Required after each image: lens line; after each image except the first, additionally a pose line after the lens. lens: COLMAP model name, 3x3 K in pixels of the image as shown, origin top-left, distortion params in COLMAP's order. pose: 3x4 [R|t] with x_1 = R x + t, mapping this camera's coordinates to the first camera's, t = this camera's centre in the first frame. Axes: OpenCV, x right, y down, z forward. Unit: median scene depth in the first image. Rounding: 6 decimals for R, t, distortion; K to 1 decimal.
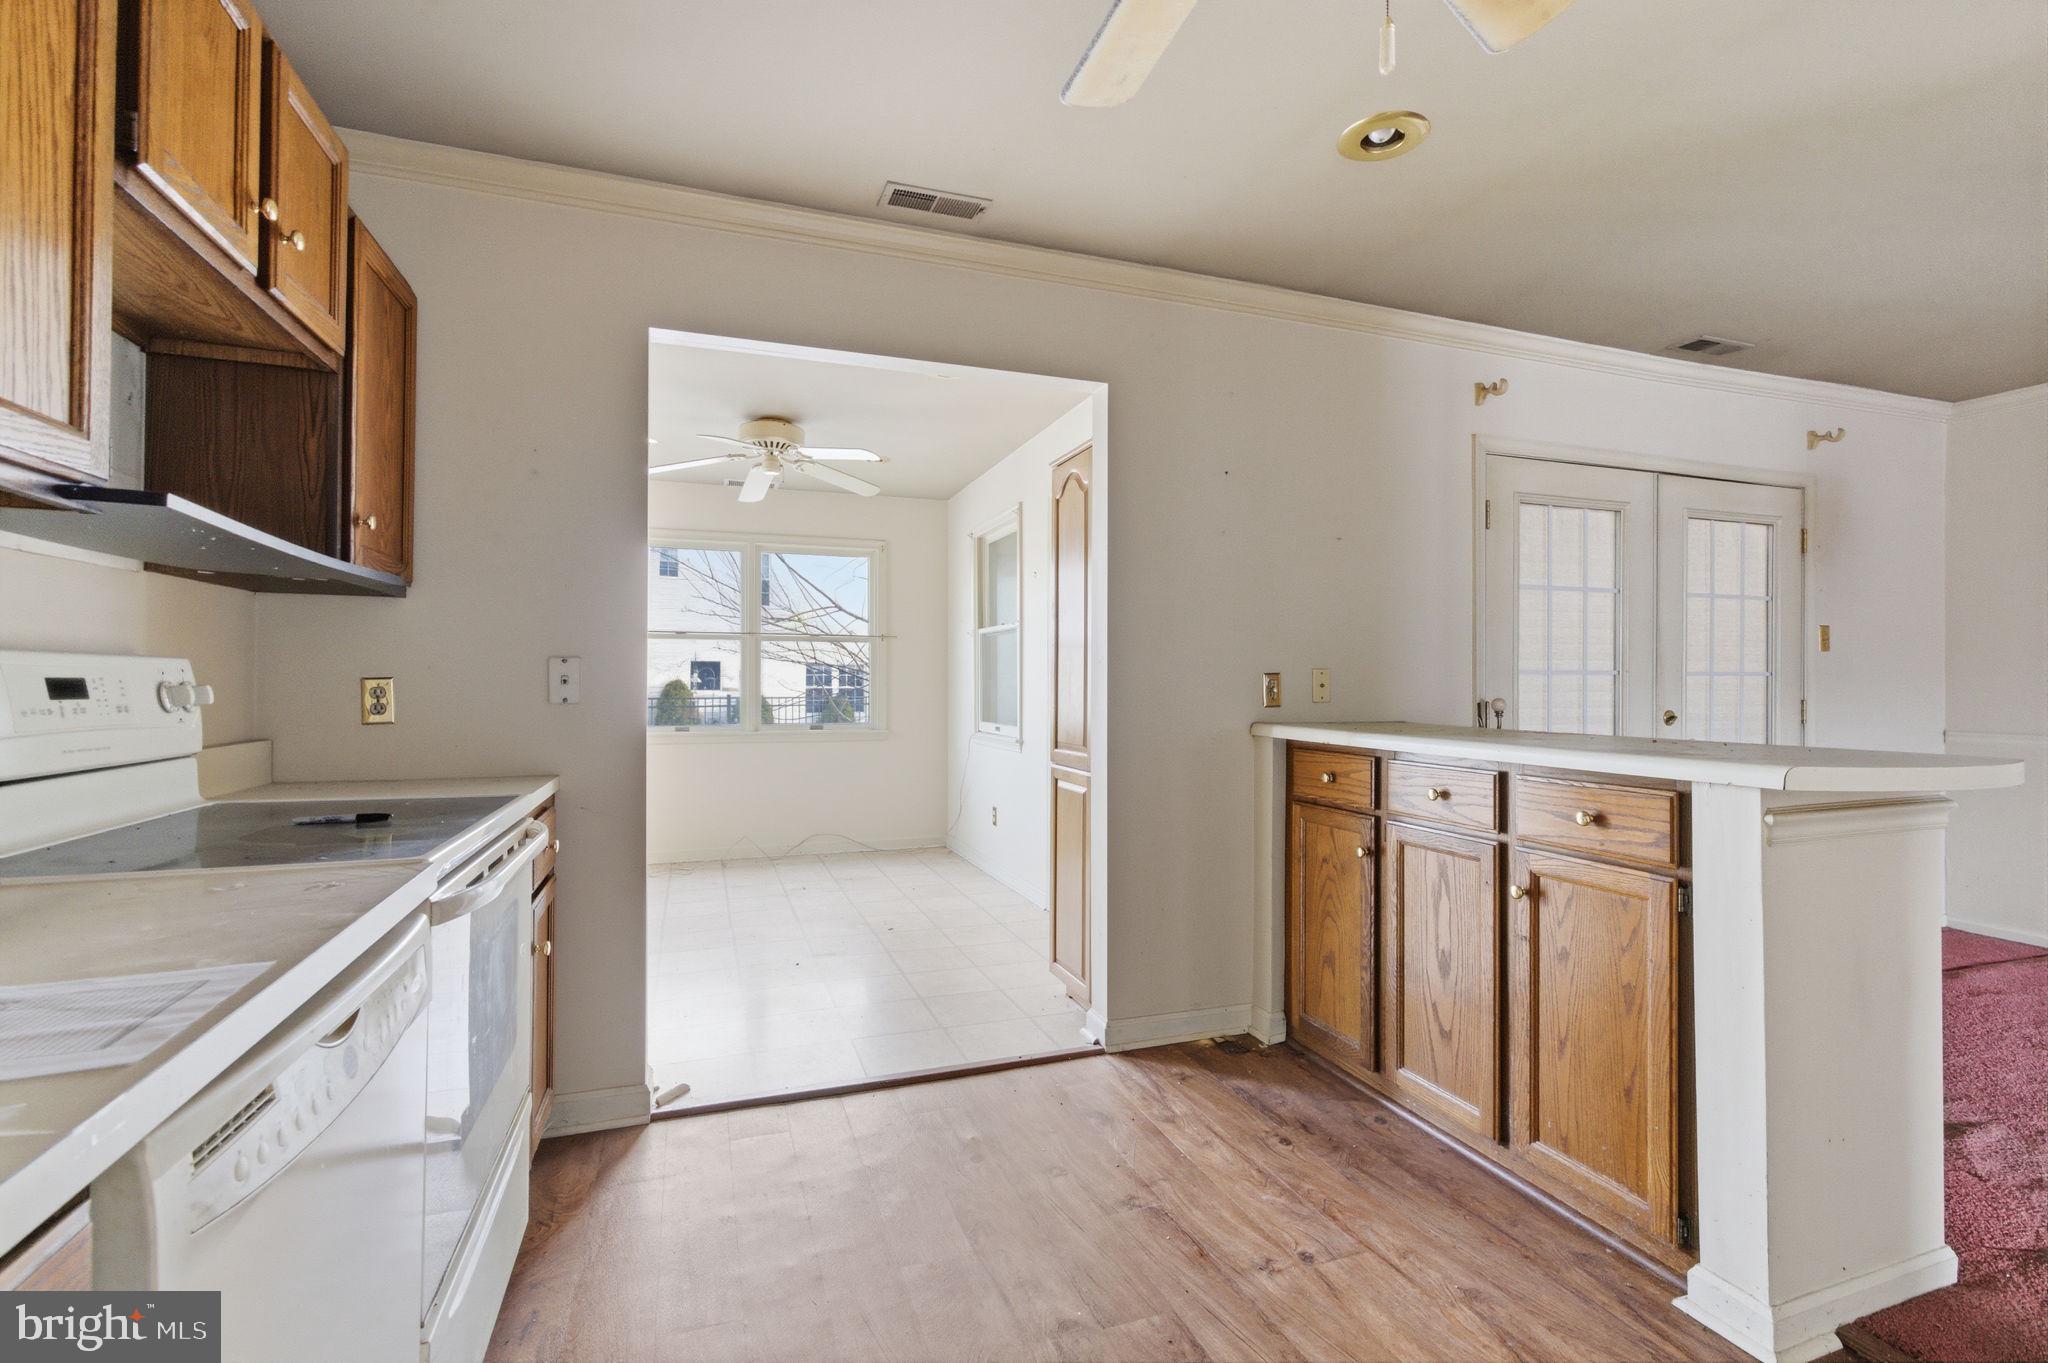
lens RADIAL K [[893.2, 0, 1014.7], [0, 893.2, 686.0], [0, 0, 1]] dist [-0.000293, -0.000083]
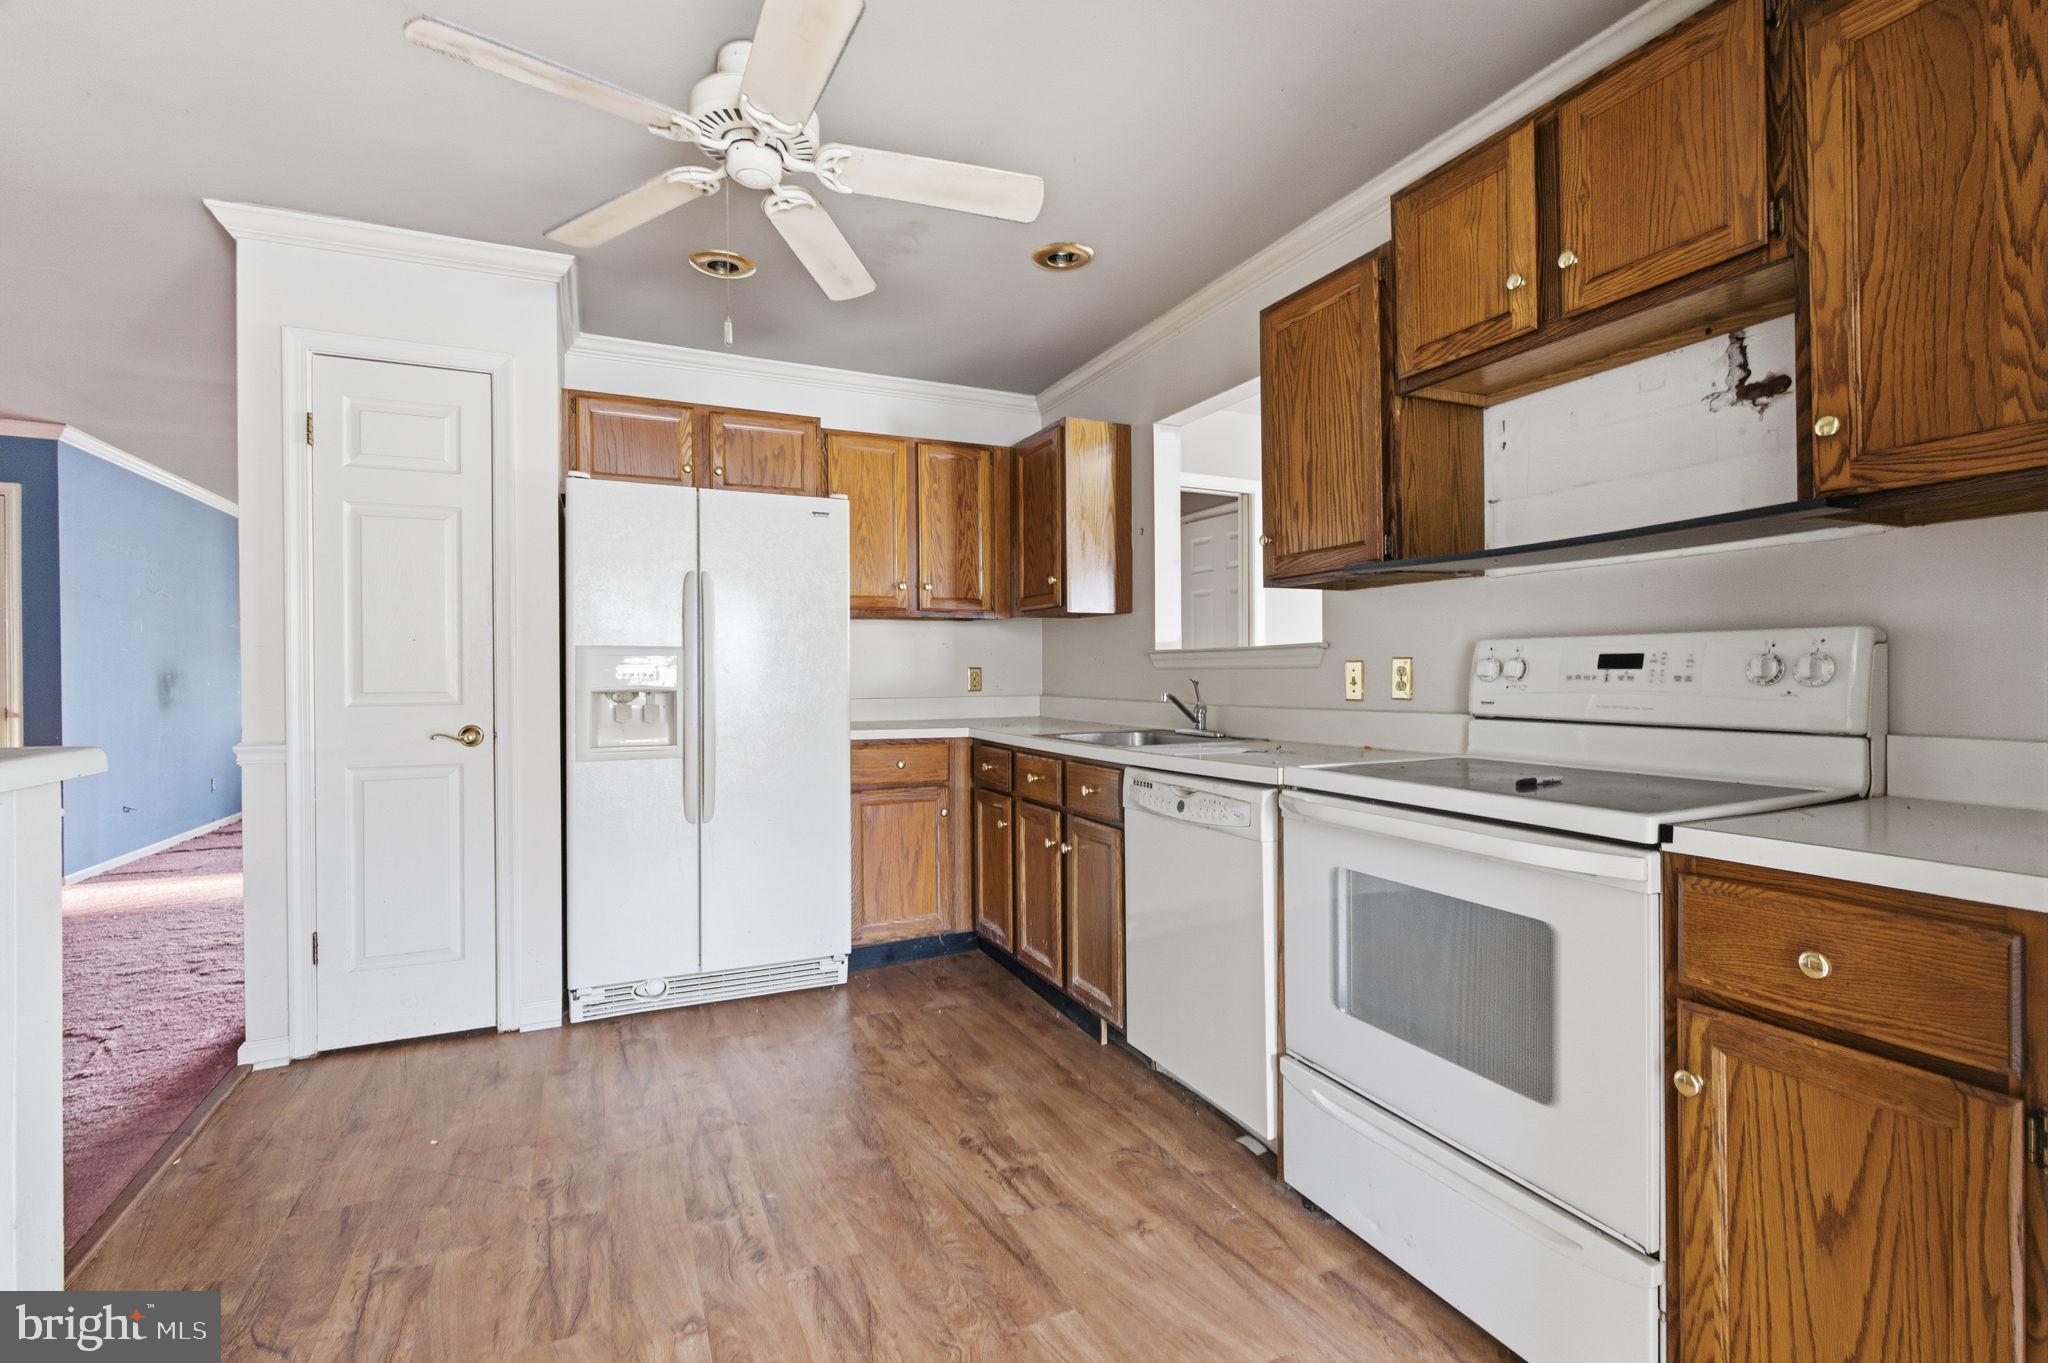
lens RADIAL K [[907.1, 0, 1024.0], [0, 907.1, 681.5], [0, 0, 1]] dist [-0.000405, 0.000082]
pose [[-0.993597, 0.004449, -0.112891, -0.004769], [0.003059, 0.999917, 0.012476, 0.008346], [0.112937, 0.012051, -0.993529, 1.406677]]
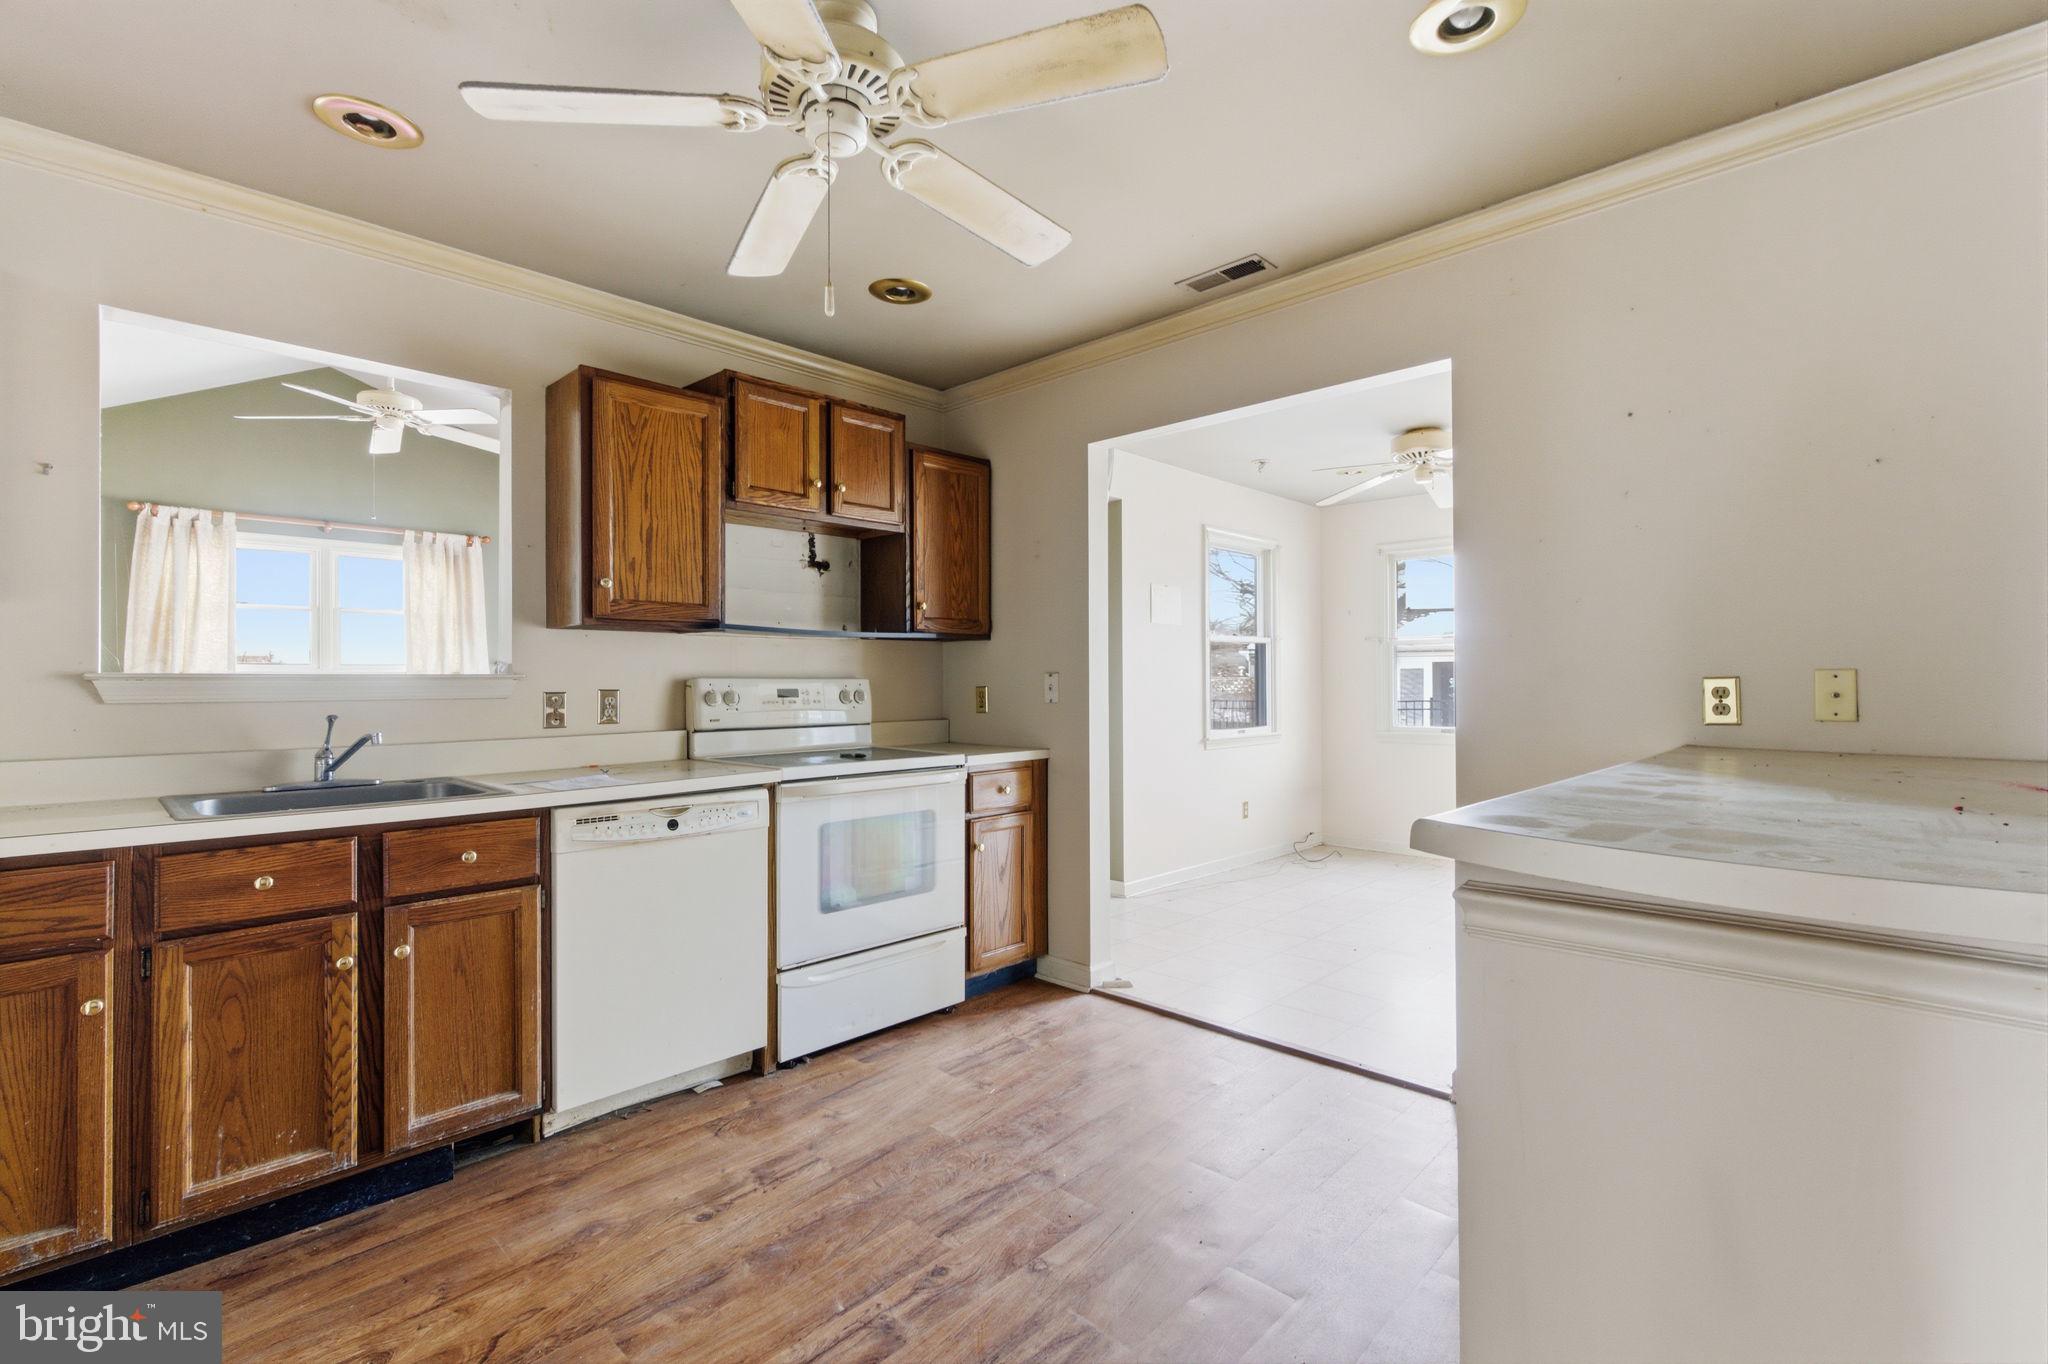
lens RADIAL K [[907.1, 0, 1024.0], [0, 907.1, 682.0], [0, 0, 1]] dist [-0.000405, 0.000082]
pose [[0.458374, -0.003499, -0.888752, 0.933867], [0.000994, 0.999994, -0.003425, -0.012032], [0.888759, 0.000686, 0.458375, 0.255709]]
